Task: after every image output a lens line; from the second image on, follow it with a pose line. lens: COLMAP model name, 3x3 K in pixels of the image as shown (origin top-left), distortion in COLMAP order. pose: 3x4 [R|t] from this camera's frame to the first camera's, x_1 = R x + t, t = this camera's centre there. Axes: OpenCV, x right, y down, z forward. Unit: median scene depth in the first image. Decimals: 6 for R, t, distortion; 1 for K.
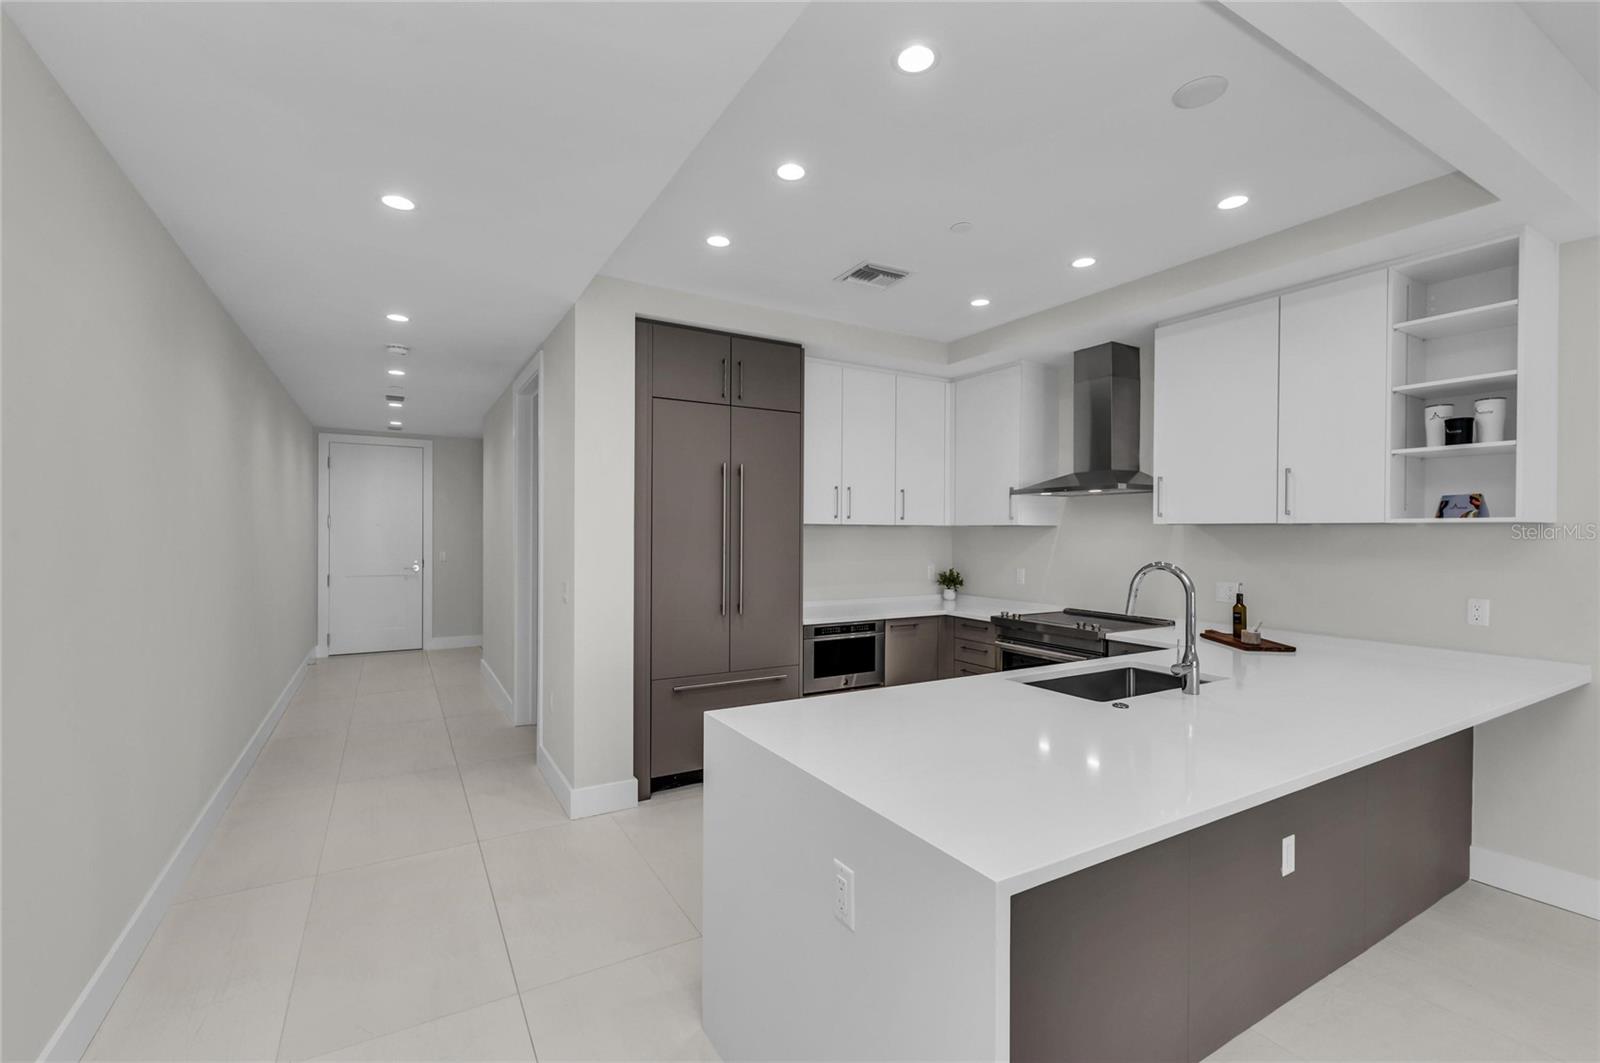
lens RADIAL K [[689.4, 0, 801.6], [0, 689.4, 538.1], [0, 0, 1]] dist [-0.000270, 0.000134]
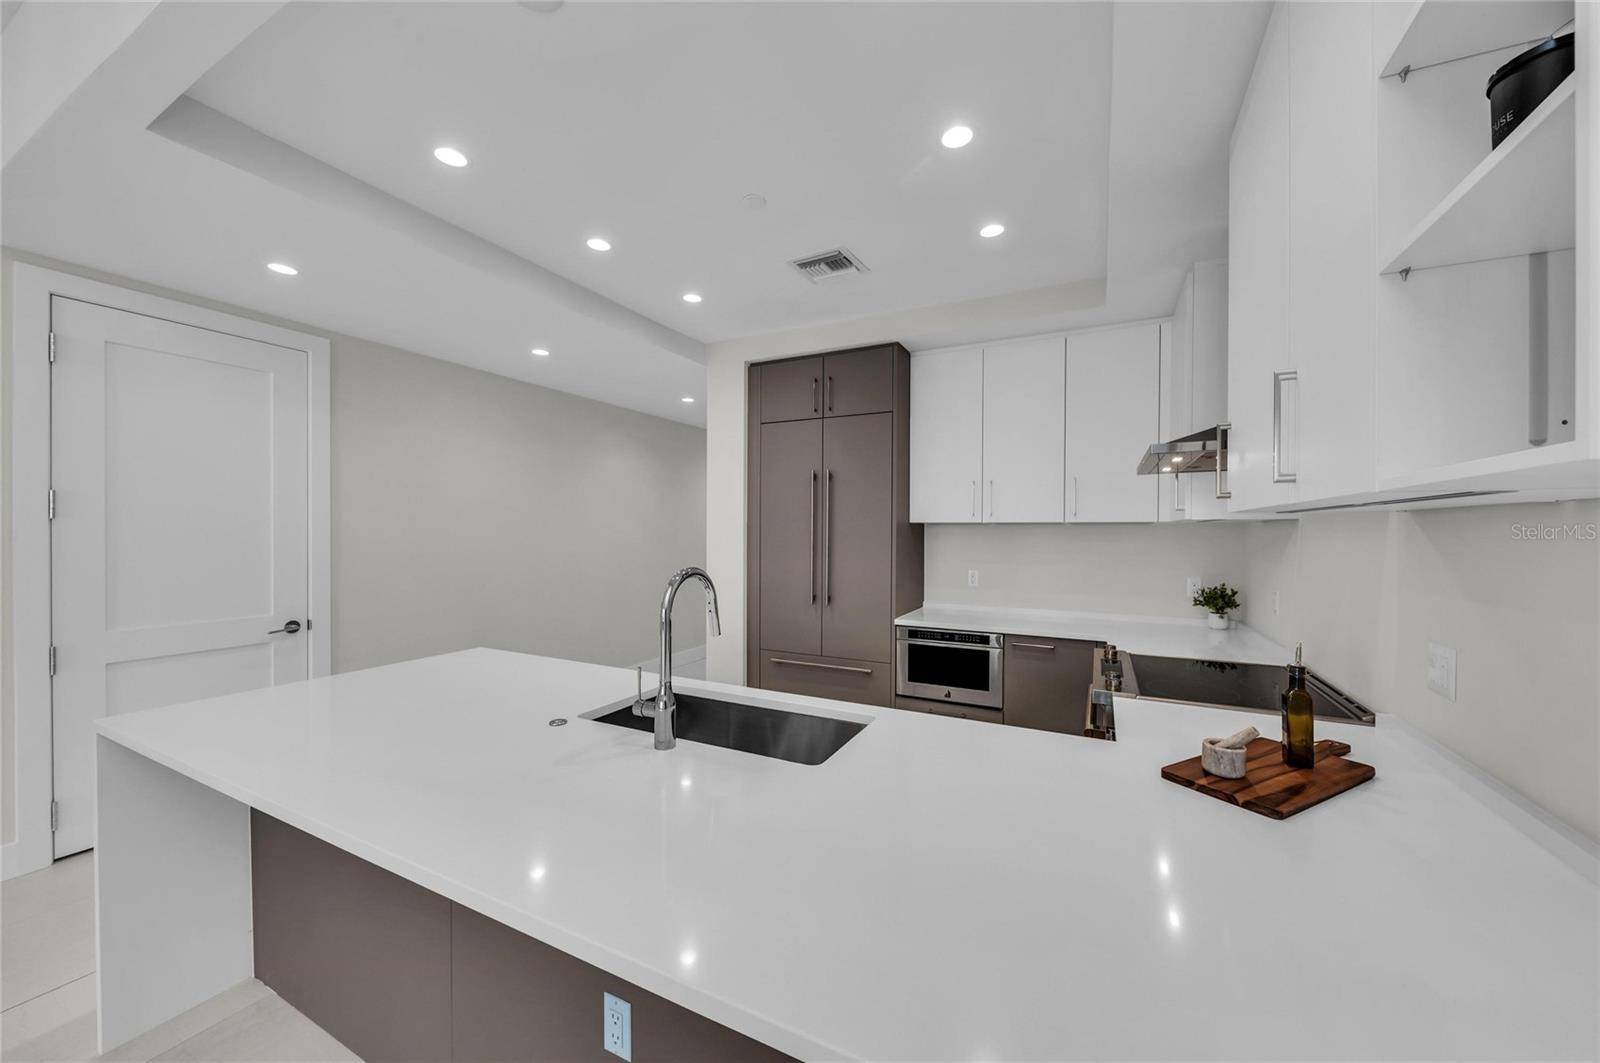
lens RADIAL K [[585.1, 0, 799.9], [0, 585.1, 537.0], [0, 0, 1]] dist [0.000199, -0.000141]
pose [[0.539481, 0.005990, -0.841976, 0.628492], [-0.009056, 0.999958, 0.001311, 0.000061], [0.841949, 0.006917, 0.539513, 0.423303]]
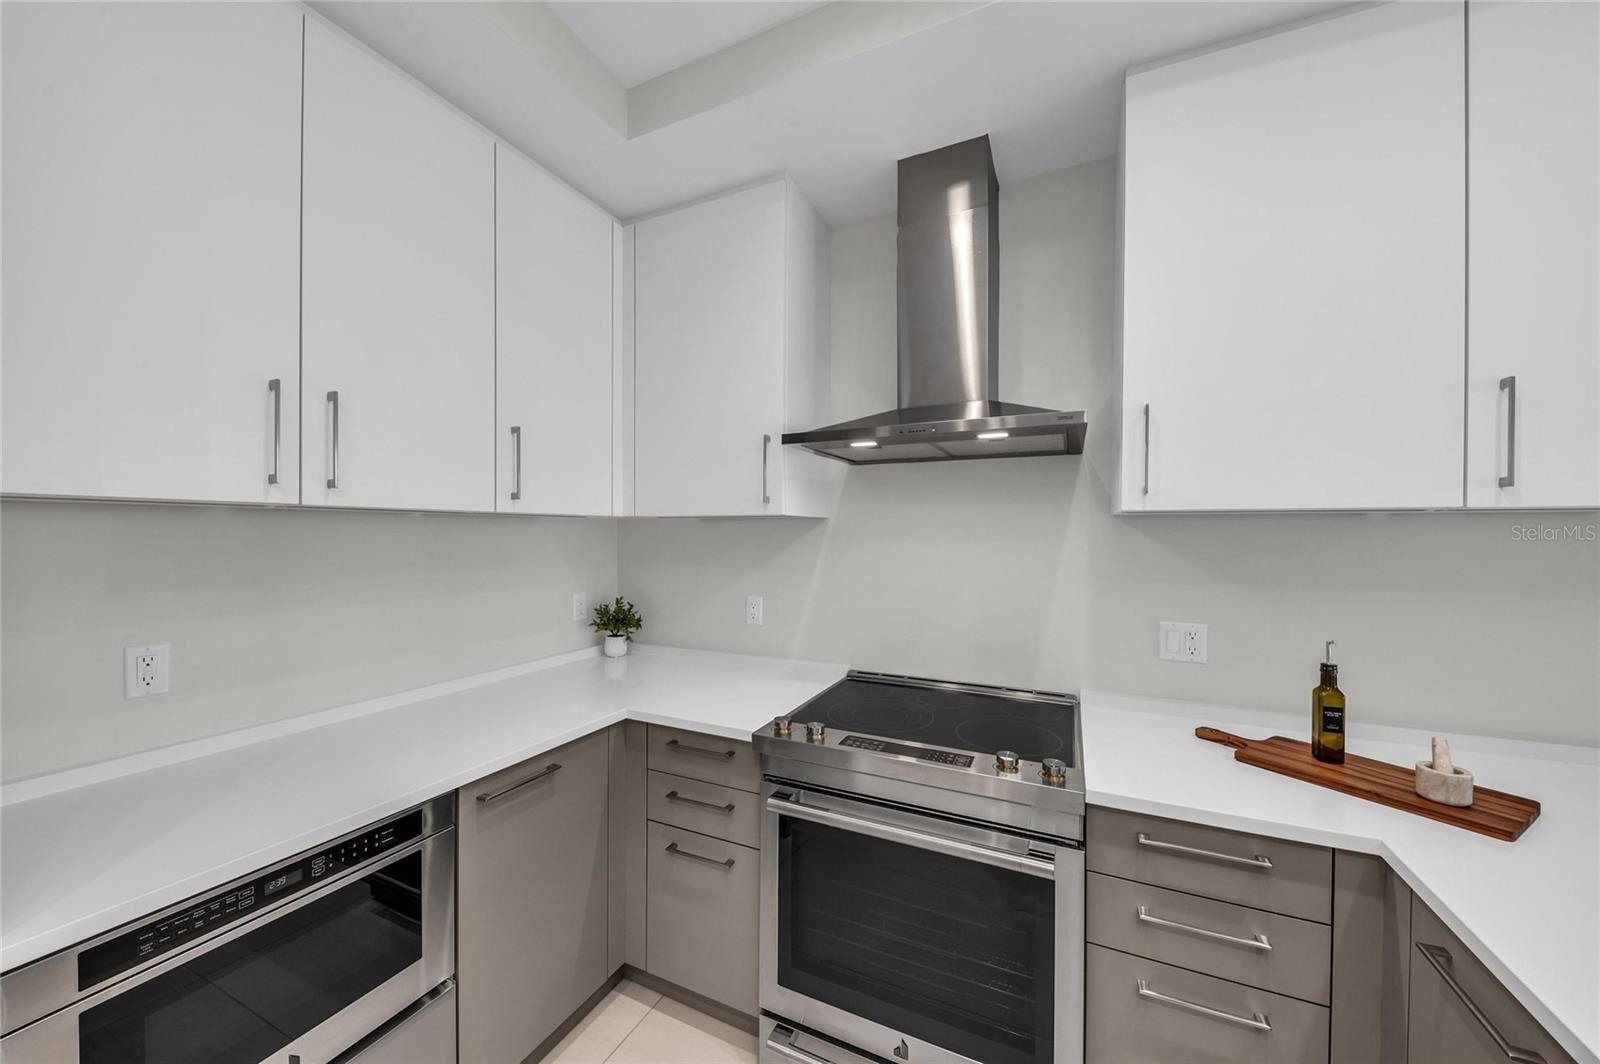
lens RADIAL K [[574.3, 0, 803.9], [0, 574.3, 538.0], [0, 0, 1]] dist [-0.000971, -0.000300]
pose [[0.827862, -0.006480, 0.560894, 0.110851], [0.004739, 0.999978, 0.004558, -0.005072], [-0.560911, -0.001115, 0.827875, 0.710469]]
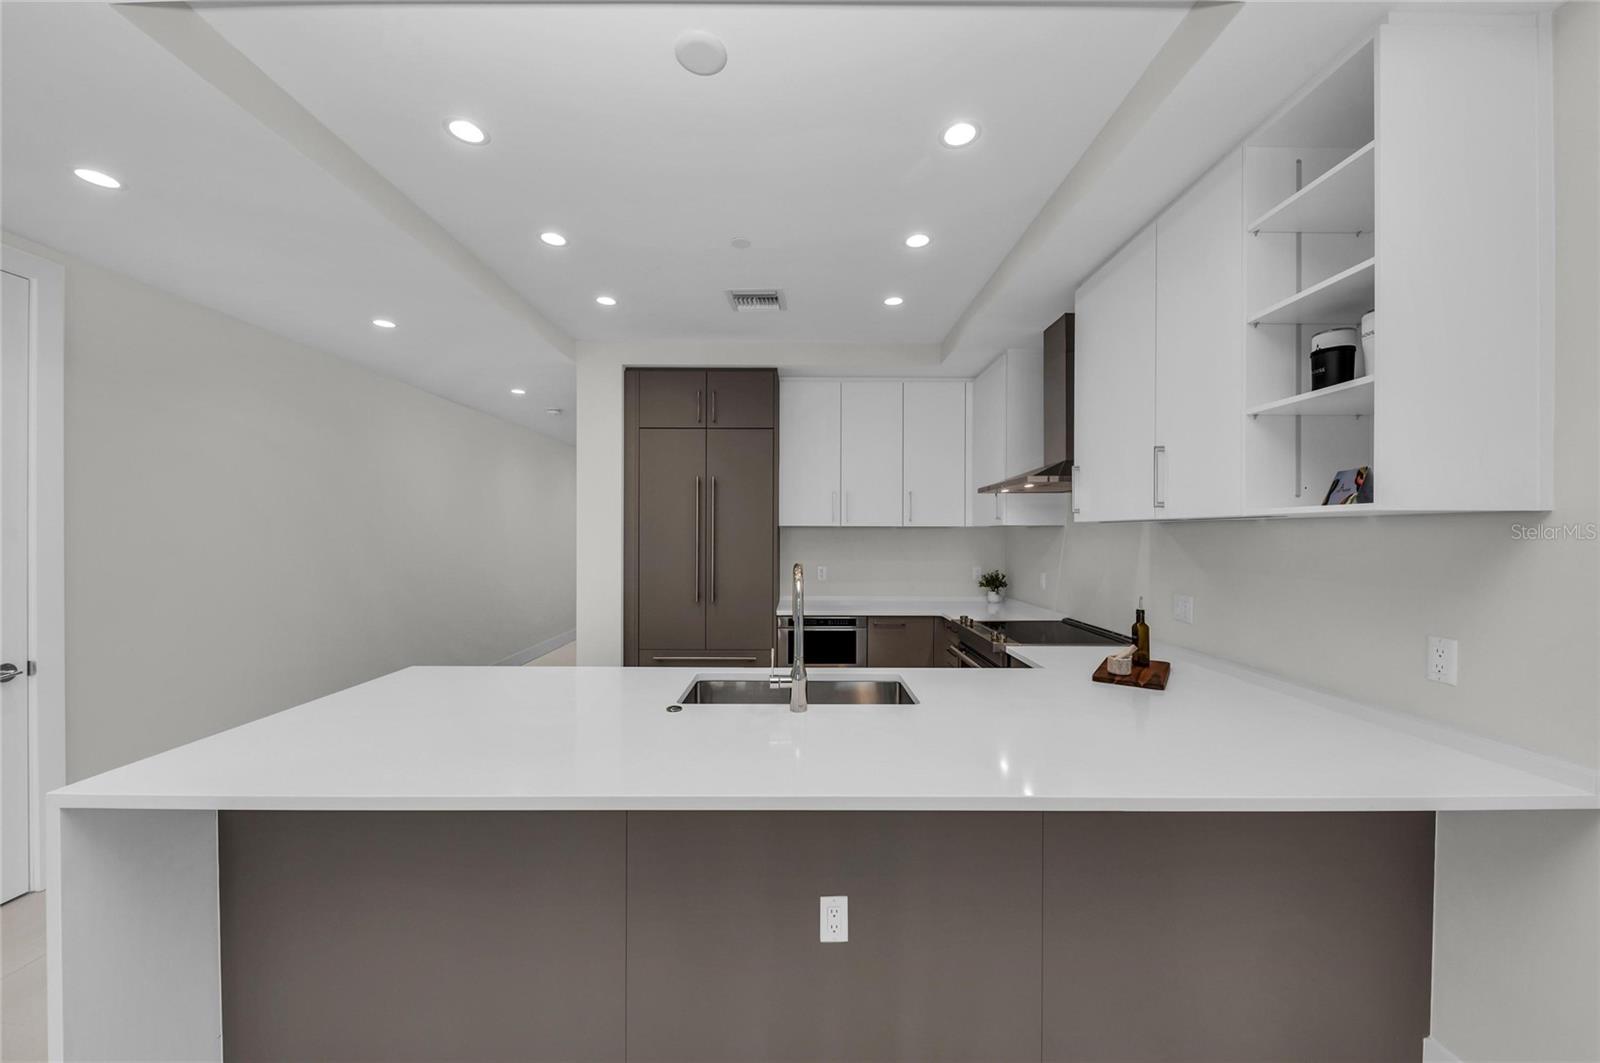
lens RADIAL K [[585.1, 0, 799.9], [0, 585.1, 537.0], [0, 0, 1]] dist [0.000199, -0.000141]
pose [[0.864206, -0.000157, -0.503139, 0.512844], [-0.002992, 0.999981, -0.005453, 0.002491], [0.503130, 0.006218, 0.864188, 0.183943]]
